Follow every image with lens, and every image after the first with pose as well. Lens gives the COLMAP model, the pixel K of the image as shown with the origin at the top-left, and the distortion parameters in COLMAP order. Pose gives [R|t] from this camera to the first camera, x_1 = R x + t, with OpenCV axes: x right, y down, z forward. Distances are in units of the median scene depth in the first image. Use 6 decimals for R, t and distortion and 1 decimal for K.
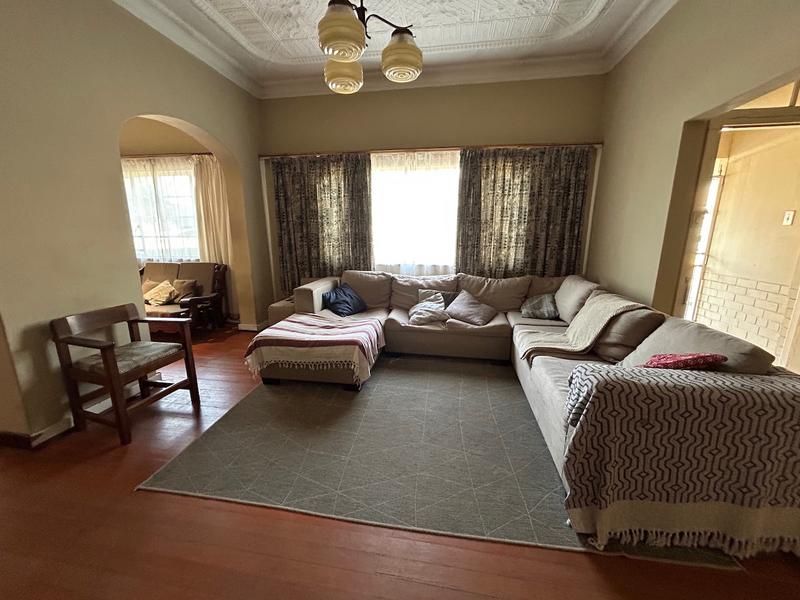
lens RADIAL K [[321.1, 0, 397.8], [0, 321.1, 303.1], [0, 0, 1]] dist [-0.002930, 0.000502]
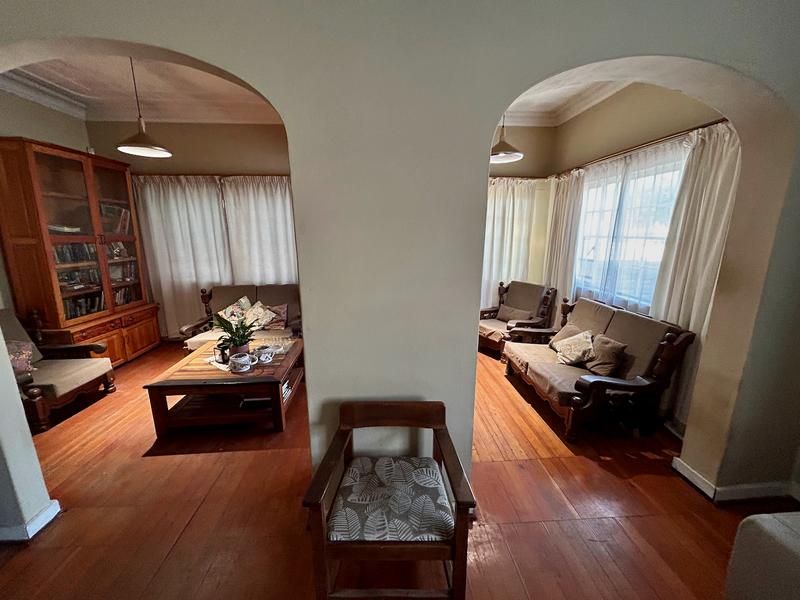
lens RADIAL K [[321.1, 0, 398.2], [0, 321.1, 300.5], [0, 0, 1]] dist [-0.002930, 0.000502]
pose [[0.229093, 0.204448, -0.951692, -0.187541], [-0.210426, 0.964978, 0.156648, -0.177514], [0.950388, 0.164374, 0.264091, 0.464970]]
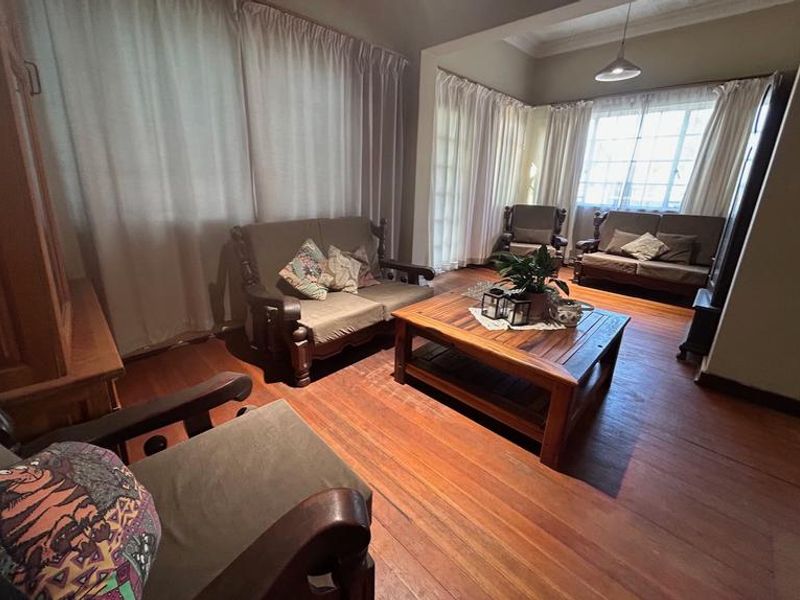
lens RADIAL K [[345.1, 0, 383.8], [0, 345.1, 280.0], [0, 0, 1]] dist [-0.000557, -0.000061]
pose [[0.810272, 0.184627, -0.556212, -0.859094], [-0.153853, 0.982804, 0.102101, 0.082112], [0.565498, 0.002846, 0.824744, -0.230386]]
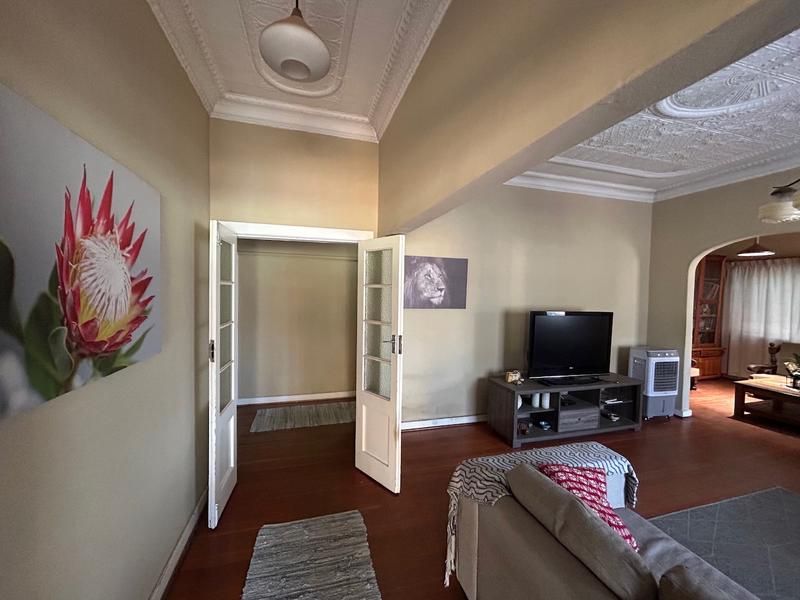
lens RADIAL K [[321.1, 0, 399.9], [0, 321.1, 302.5], [0, 0, 1]] dist [-0.002930, 0.000502]
pose [[-0.897479, -0.000850, -0.441056, 0.730655], [-0.115921, 0.965296, 0.234021, -0.219039], [0.425551, 0.261157, -0.866431, 0.598710]]
